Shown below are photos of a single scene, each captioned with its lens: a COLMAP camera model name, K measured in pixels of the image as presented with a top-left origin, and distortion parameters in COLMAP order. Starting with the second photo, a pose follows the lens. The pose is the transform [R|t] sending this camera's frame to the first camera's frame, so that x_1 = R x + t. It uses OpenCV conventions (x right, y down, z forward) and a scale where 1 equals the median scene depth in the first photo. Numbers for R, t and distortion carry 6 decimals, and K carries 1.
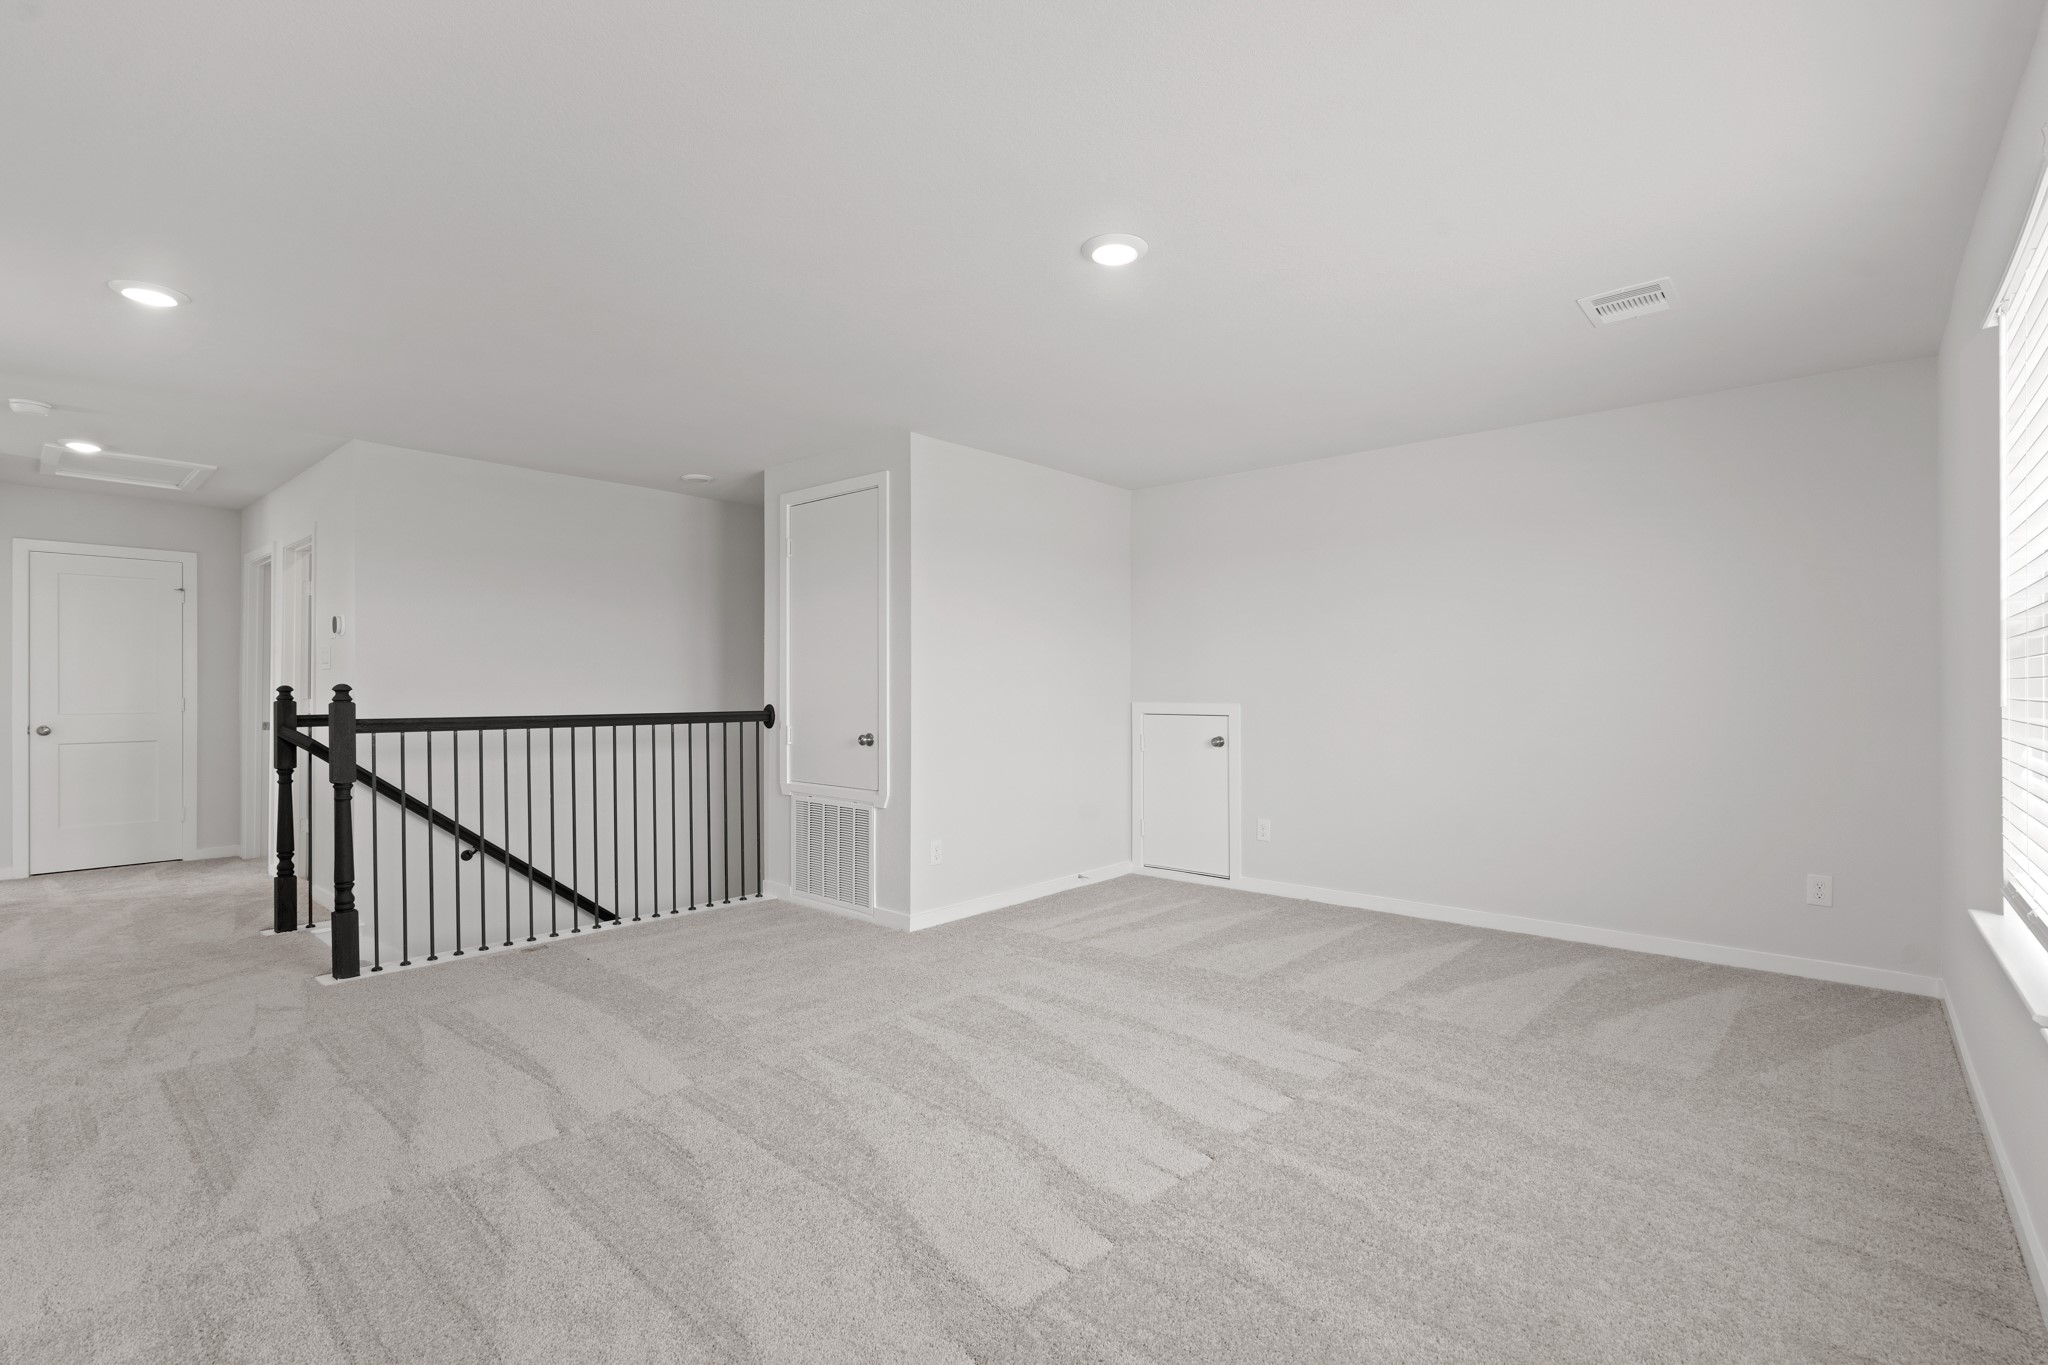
lens RADIAL K [[930.0, 0, 1024.0], [0, 930.0, 682.5], [0, 0, 1]] dist [0.000250, 0.000694]
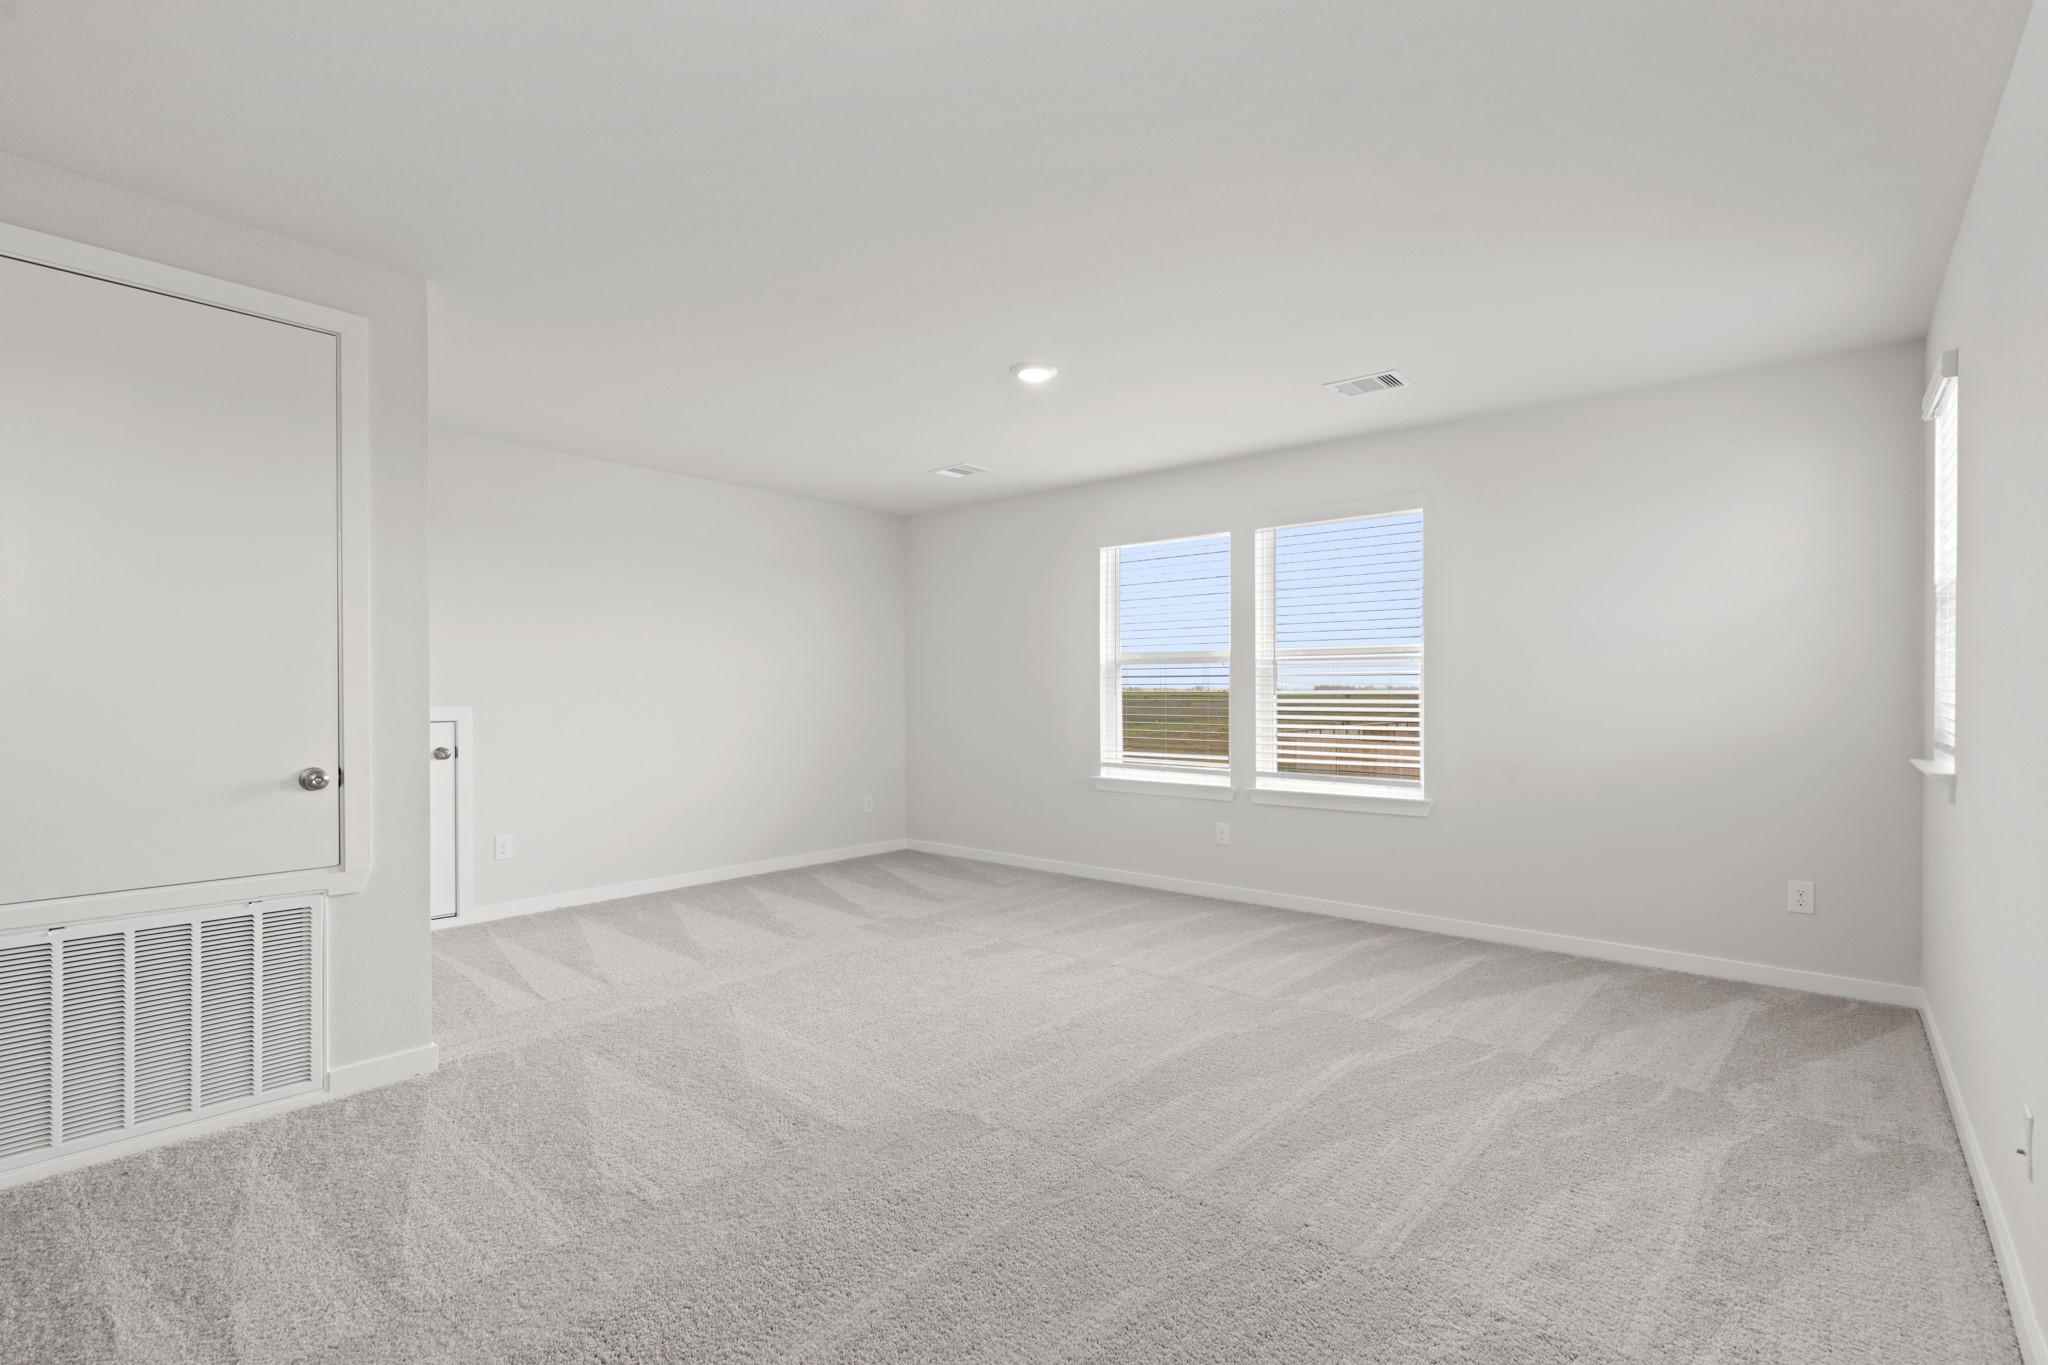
lens RADIAL K [[930.0, 0, 1024.0], [0, 930.0, 682.5], [0, 0, 1]] dist [0.000250, 0.000694]
pose [[-0.012626, 0.007598, 0.999891, -0.734470], [-0.002667, 0.999967, -0.007632, 0.006286], [-0.999917, -0.002763, -0.012606, 0.582511]]
